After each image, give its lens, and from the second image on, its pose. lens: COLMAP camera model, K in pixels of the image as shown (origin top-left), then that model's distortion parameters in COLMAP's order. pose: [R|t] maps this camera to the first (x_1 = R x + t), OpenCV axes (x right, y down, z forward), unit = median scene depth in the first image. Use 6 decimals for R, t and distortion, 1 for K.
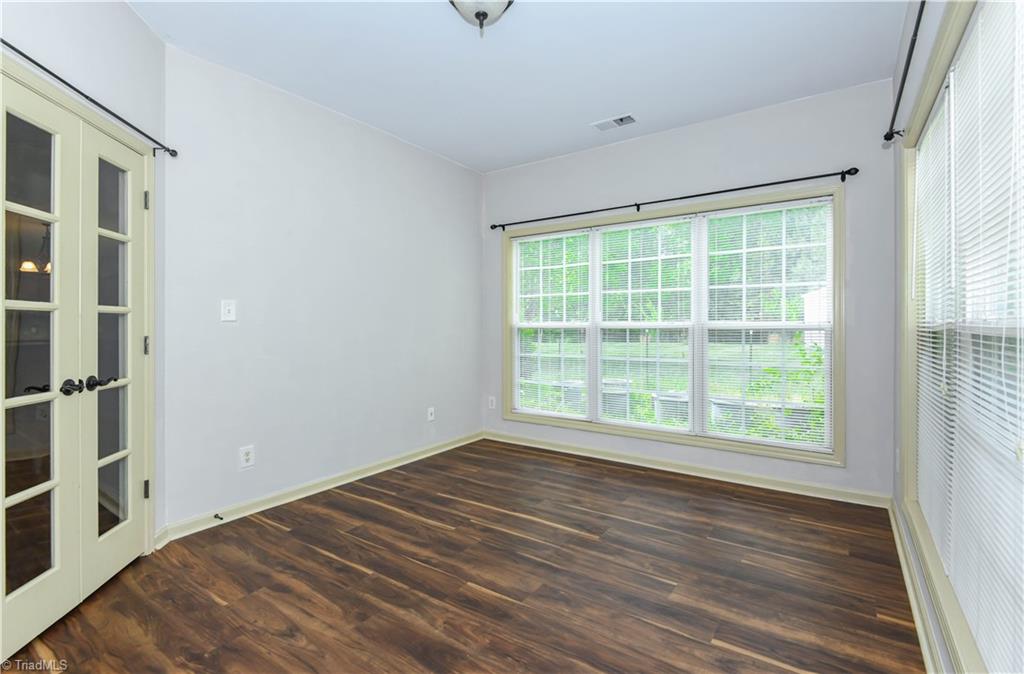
lens RADIAL K [[471.3, 0, 501.4], [0, 471.3, 340.1], [0, 0, 1]] dist [0.008413, -0.013685]
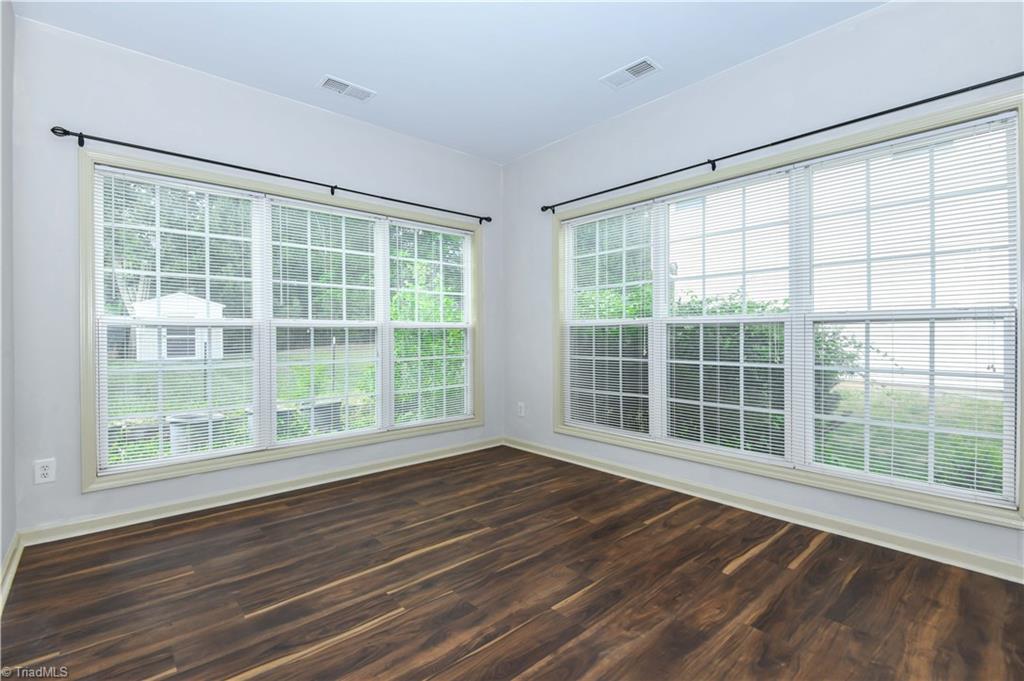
lens RADIAL K [[471.3, 0, 509.8], [0, 471.3, 331.5], [0, 0, 1]] dist [0.008413, -0.013685]
pose [[0.233297, -0.000351, 0.972405, -0.710451], [0.044496, 0.998956, -0.010314, 0.010304], [-0.971387, 0.045675, 0.233070, 0.651608]]
